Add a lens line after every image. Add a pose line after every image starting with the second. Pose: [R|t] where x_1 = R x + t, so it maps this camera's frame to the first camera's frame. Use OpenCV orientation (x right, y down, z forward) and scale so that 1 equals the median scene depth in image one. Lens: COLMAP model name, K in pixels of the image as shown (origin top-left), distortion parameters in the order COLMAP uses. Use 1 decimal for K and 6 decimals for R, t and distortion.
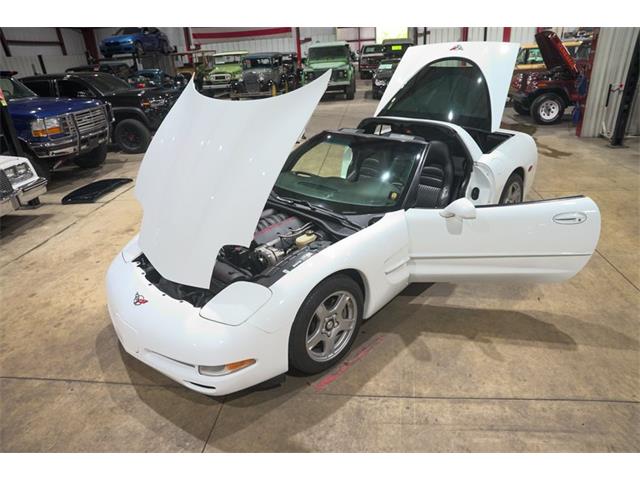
lens RADIAL K [[438.4, 0, 321.2], [0, 438.4, 240.3], [0, 0, 1]] dist [-0.142120, 0.111501]
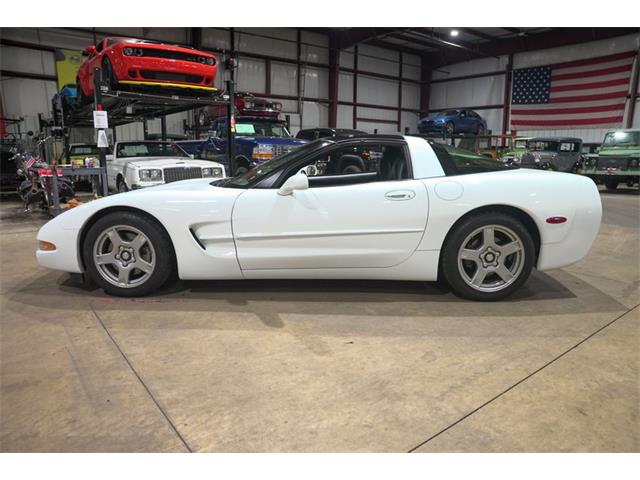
lens RADIAL K [[438.4, 0, 321.2], [0, 438.4, 240.3], [0, 0, 1]] dist [-0.142120, 0.111501]
pose [[0.696088, 0.202527, -0.688799, 1.129420], [-0.340359, 0.937818, -0.068215, 0.052678], [0.632152, 0.281923, 0.721736, 0.475217]]
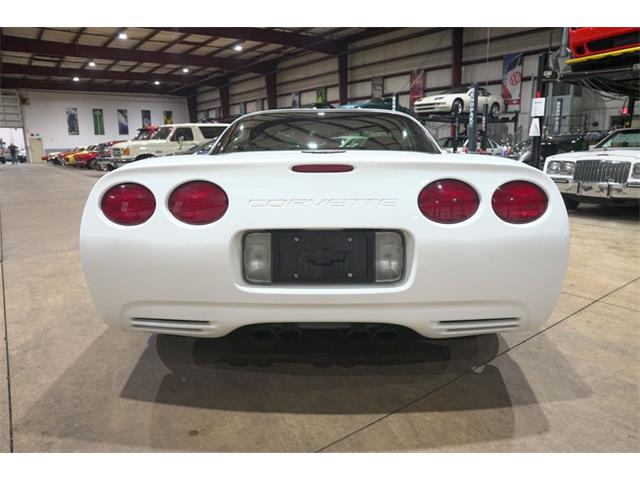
lens RADIAL K [[438.4, 0, 321.2], [0, 438.4, 240.3], [0, 0, 1]] dist [-0.142120, 0.111501]
pose [[-0.721023, 0.205758, -0.661657, 1.000638], [-0.242223, 0.819804, 0.518893, -0.678533], [0.649195, 0.534402, -0.541258, 2.176225]]
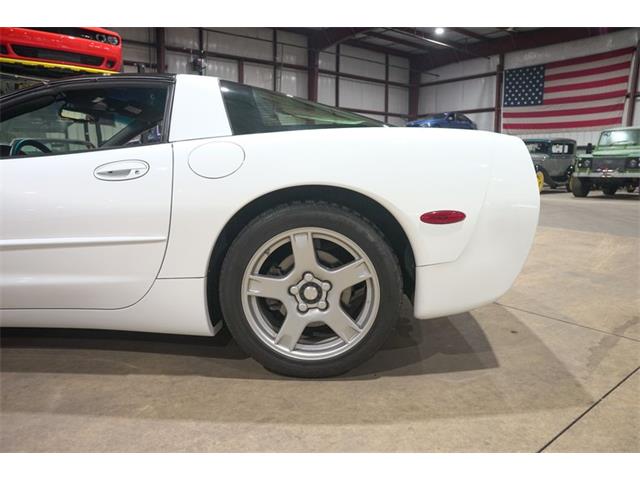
lens RADIAL K [[438.4, 0, 321.2], [0, 438.4, 240.3], [0, 0, 1]] dist [-0.142120, 0.111501]
pose [[0.689698, 0.182439, -0.700737, 1.070768], [-0.339684, 0.936166, -0.090599, -0.145250], [0.639477, 0.300515, 0.707644, 1.147574]]
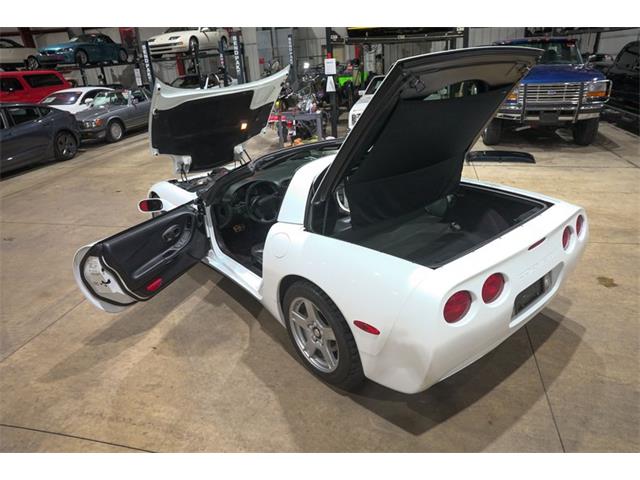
lens RADIAL K [[438.4, 0, 321.2], [0, 438.4, 240.3], [0, 0, 1]] dist [-0.142120, 0.111501]
pose [[-0.114120, 0.461473, -0.879783, 1.415260], [-0.345550, 0.811837, 0.470656, -0.736979], [0.931435, 0.357720, 0.066815, 1.428932]]
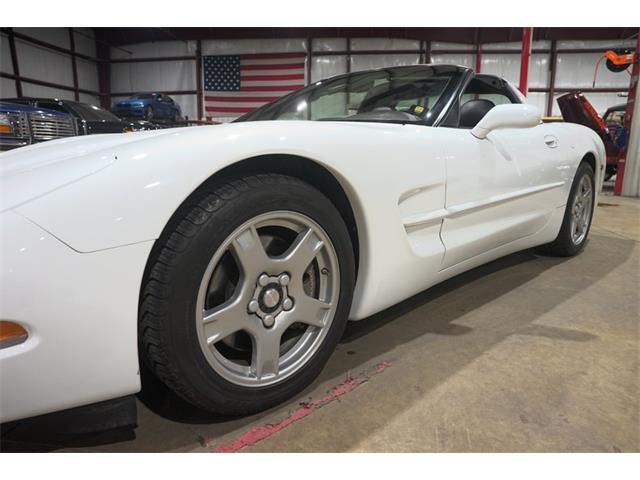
lens RADIAL K [[438.4, 0, 321.2], [0, 438.4, 240.3], [0, 0, 1]] dist [-0.142120, 0.111501]
pose [[0.997288, 0.072488, -0.012766, 0.067418], [-0.073522, 0.972965, -0.218937, 0.221187], [-0.003450, 0.219282, 0.975655, 0.555575]]
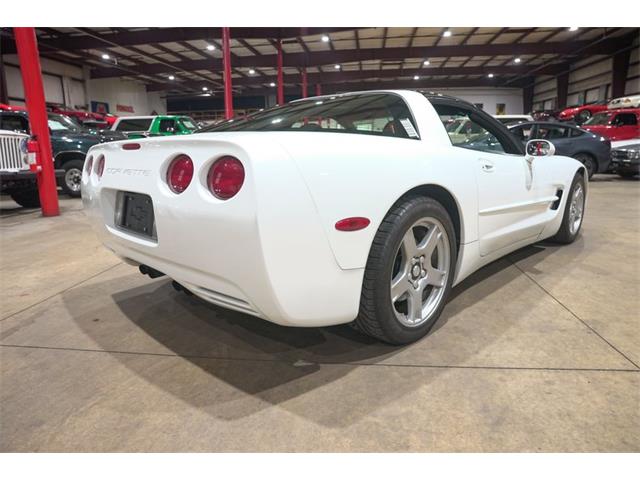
lens RADIAL K [[438.4, 0, 321.2], [0, 438.4, 240.3], [0, 0, 1]] dist [-0.142120, 0.111501]
pose [[-0.997318, 0.072370, 0.010907, 0.375037], [0.064437, 0.797622, 0.599706, -0.747281], [0.034701, 0.598801, -0.800146, 2.481427]]
